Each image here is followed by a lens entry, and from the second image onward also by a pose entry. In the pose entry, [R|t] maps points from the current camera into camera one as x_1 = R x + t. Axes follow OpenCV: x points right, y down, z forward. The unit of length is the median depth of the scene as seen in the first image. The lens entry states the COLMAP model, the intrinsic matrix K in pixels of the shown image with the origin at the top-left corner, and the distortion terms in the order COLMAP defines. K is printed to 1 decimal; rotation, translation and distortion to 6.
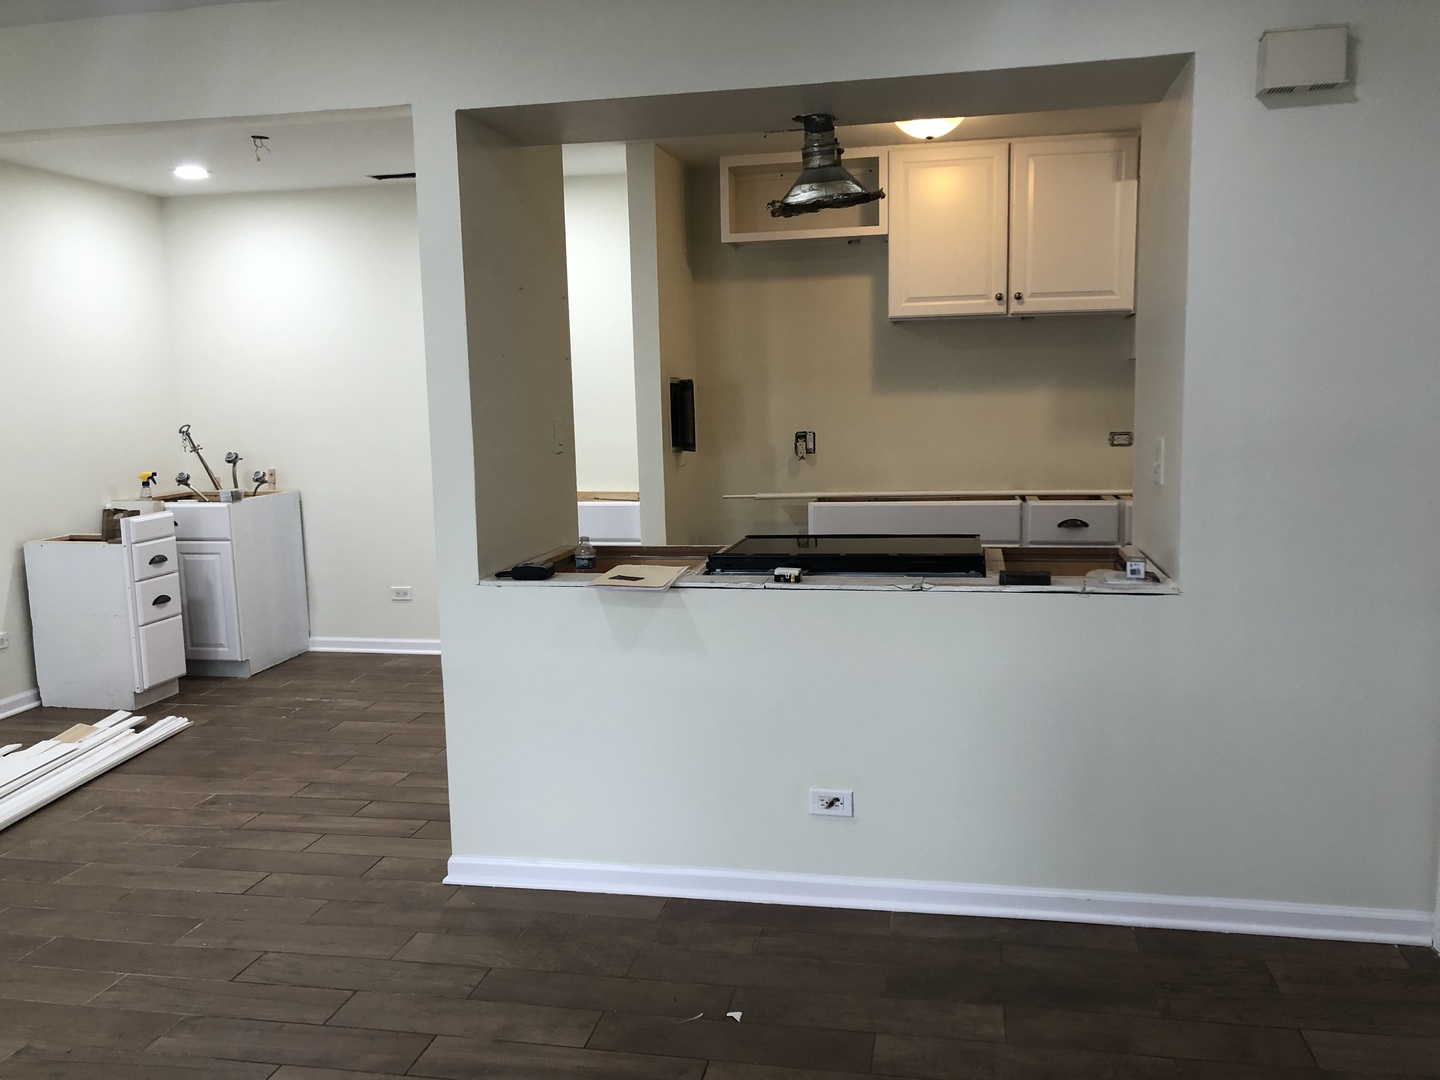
lens RADIAL K [[1175.1, 0, 719.8], [0, 1175.1, 542.3], [0, 0, 1]] dist [0.038938, -0.043123]
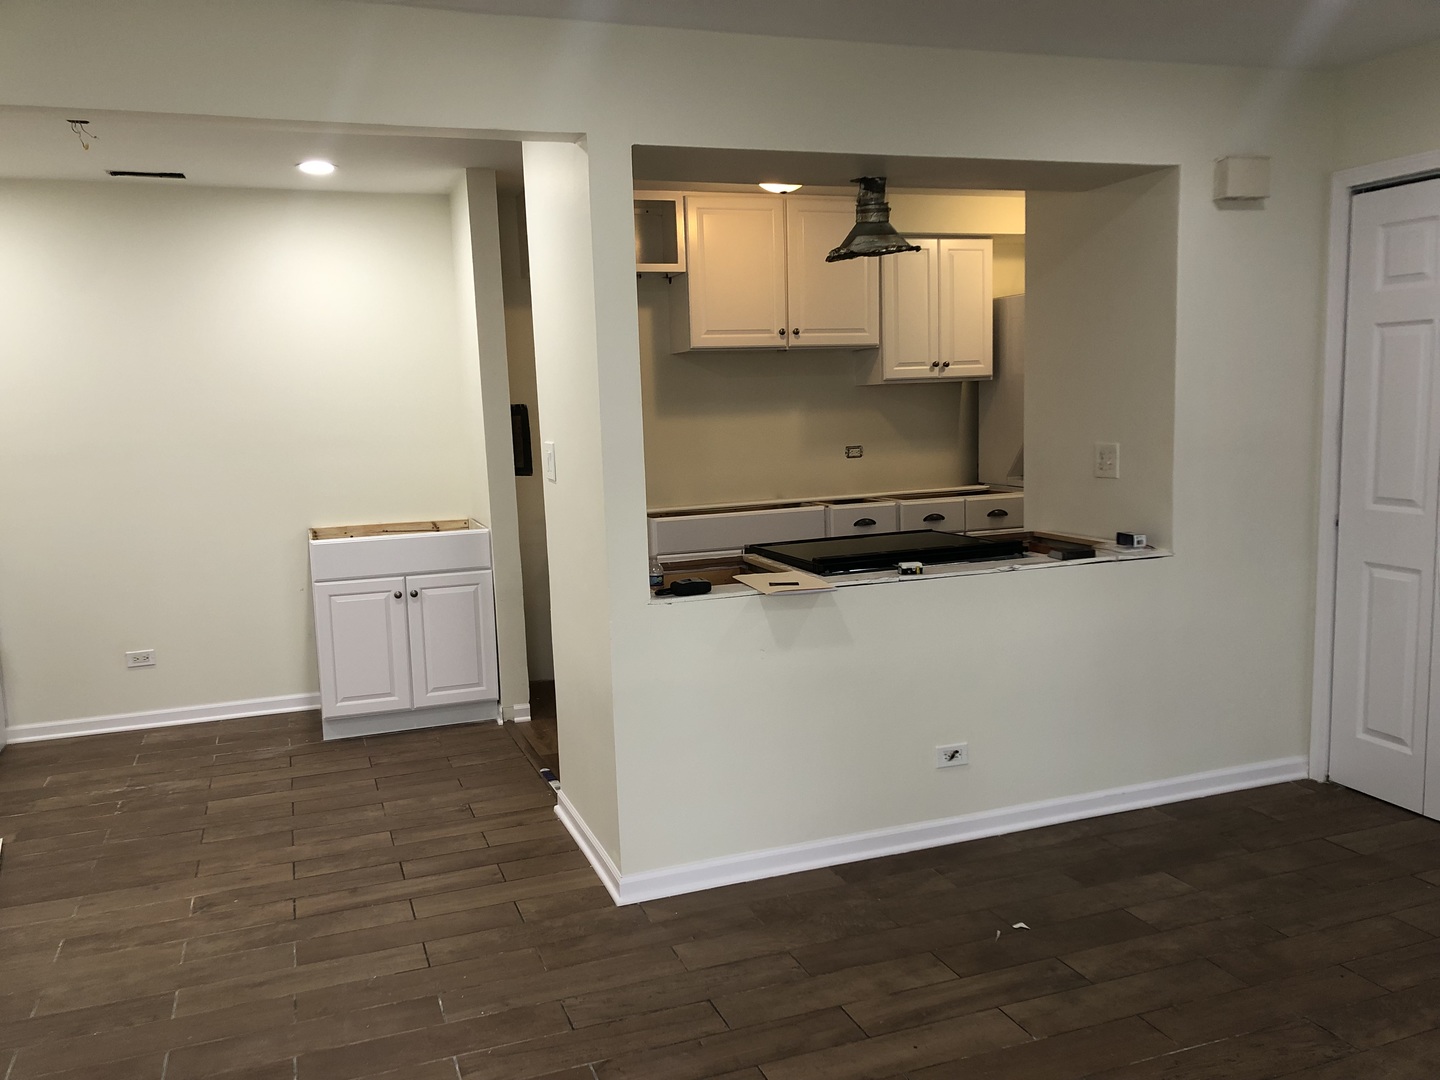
lens RADIAL K [[1175.1, 0, 718.4], [0, 1175.1, 547.9], [0, 0, 1]] dist [0.038938, -0.043123]
pose [[0.851646, -0.072546, 0.519073, -0.592643], [0.081346, 0.996669, 0.005830, -0.012309], [-0.517767, 0.037259, 0.854710, 0.077937]]
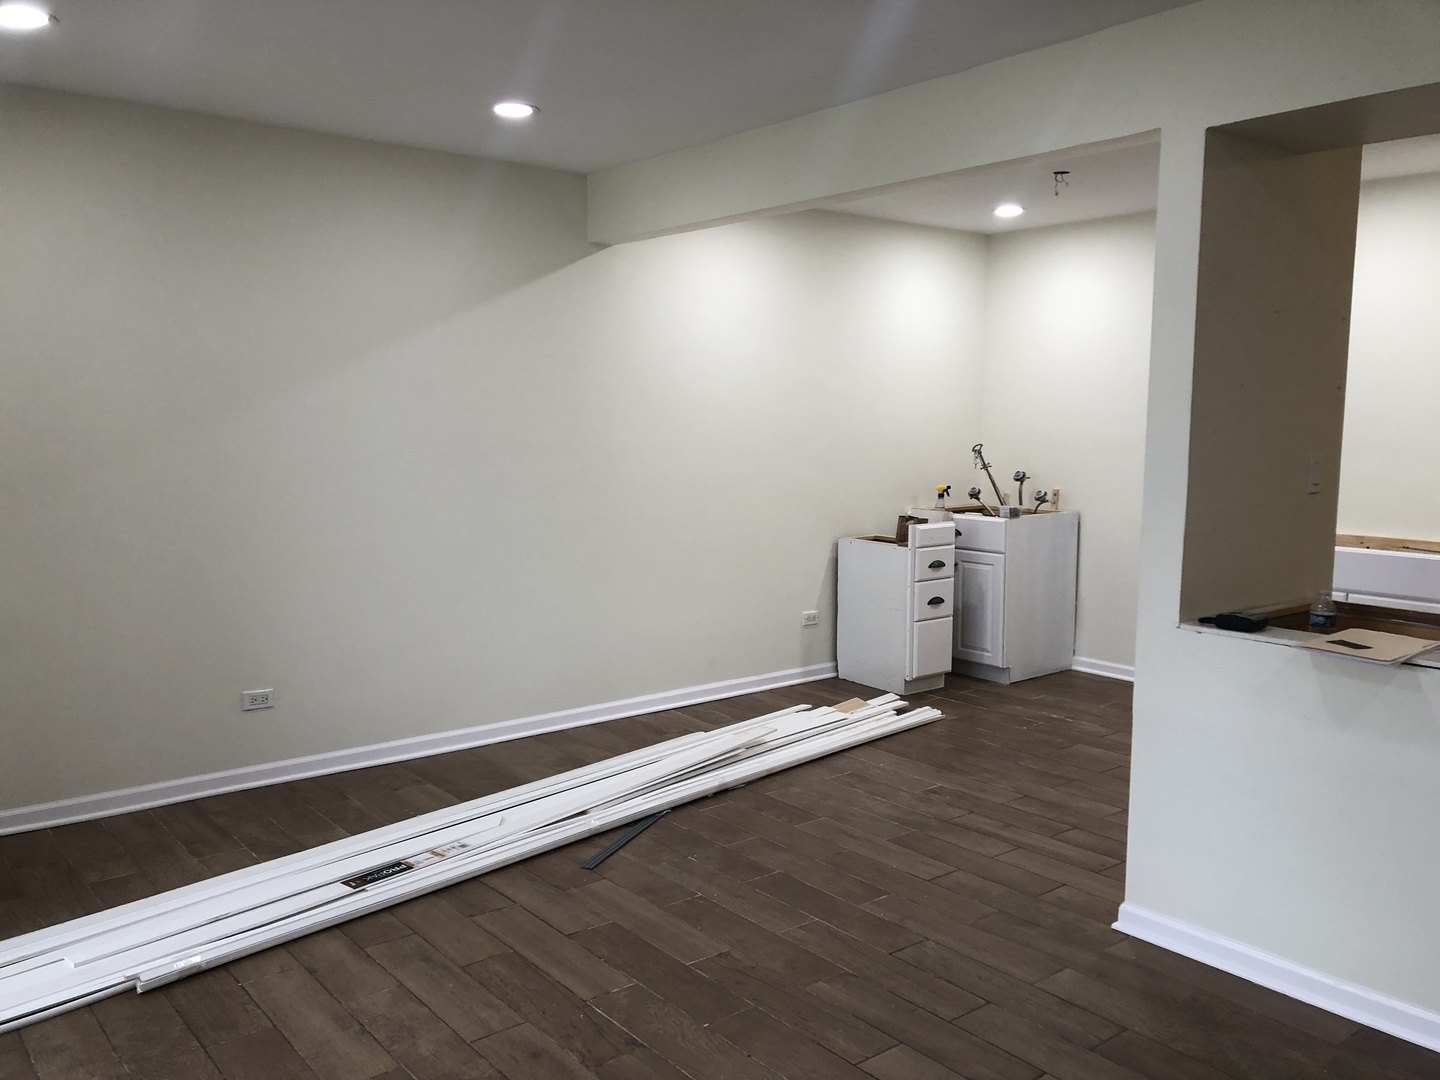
lens RADIAL K [[1175.1, 0, 720.0], [0, 1175.1, 546.7], [0, 0, 1]] dist [0.038938, -0.043123]
pose [[0.767092, 0.097625, -0.634066, 0.093374], [-0.105224, 0.994115, 0.025761, -0.012465], [0.632849, 0.046958, 0.772850, 0.027149]]
